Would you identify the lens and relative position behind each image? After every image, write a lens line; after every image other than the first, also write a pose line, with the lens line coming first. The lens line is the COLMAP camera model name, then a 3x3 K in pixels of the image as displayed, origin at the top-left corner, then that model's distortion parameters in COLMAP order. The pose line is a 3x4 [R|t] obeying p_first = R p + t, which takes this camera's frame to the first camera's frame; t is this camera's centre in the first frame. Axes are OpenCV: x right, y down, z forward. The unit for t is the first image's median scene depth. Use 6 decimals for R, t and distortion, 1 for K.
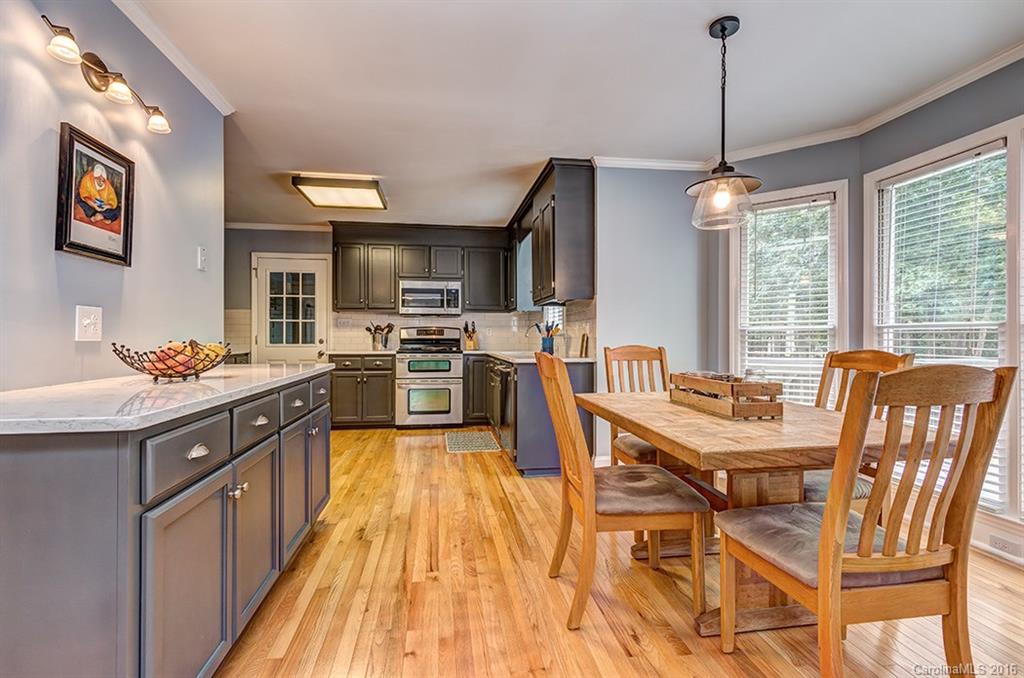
lens RADIAL K [[473.5, 0, 508.7], [0, 473.5, 336.9], [0, 0, 1]] dist [0.003870, 0.000146]
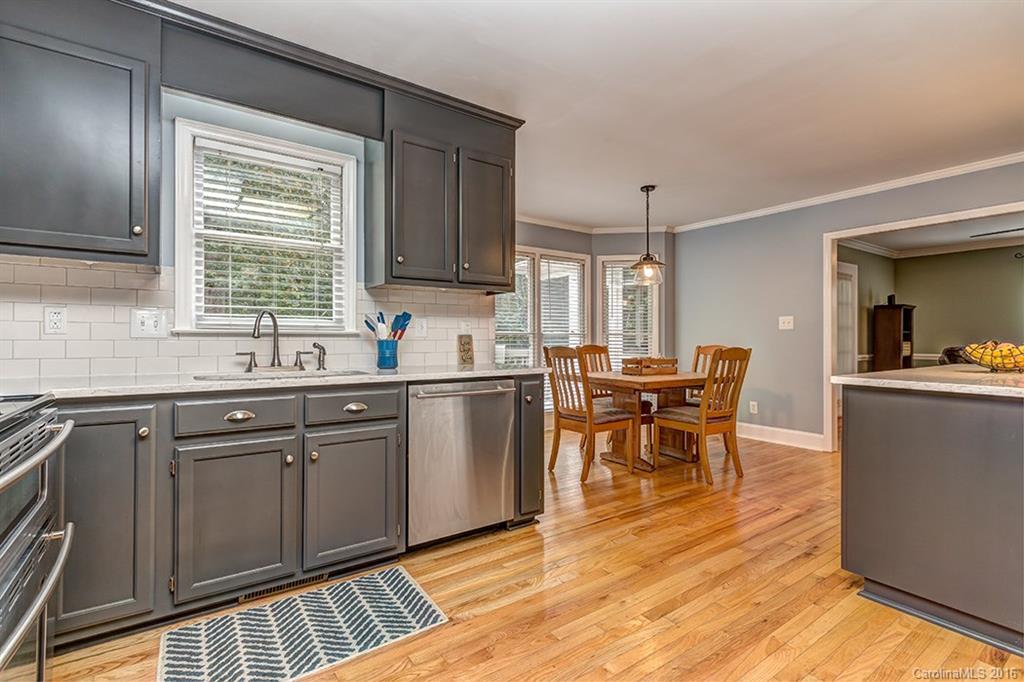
lens RADIAL K [[473.5, 0, 489.7], [0, 473.5, 339.4], [0, 0, 1]] dist [0.003870, 0.000146]
pose [[-0.430753, 0.006712, 0.902445, -0.770751], [-0.001299, 0.999967, -0.008058, 0.010036], [-0.902469, -0.004644, -0.430730, 1.726631]]
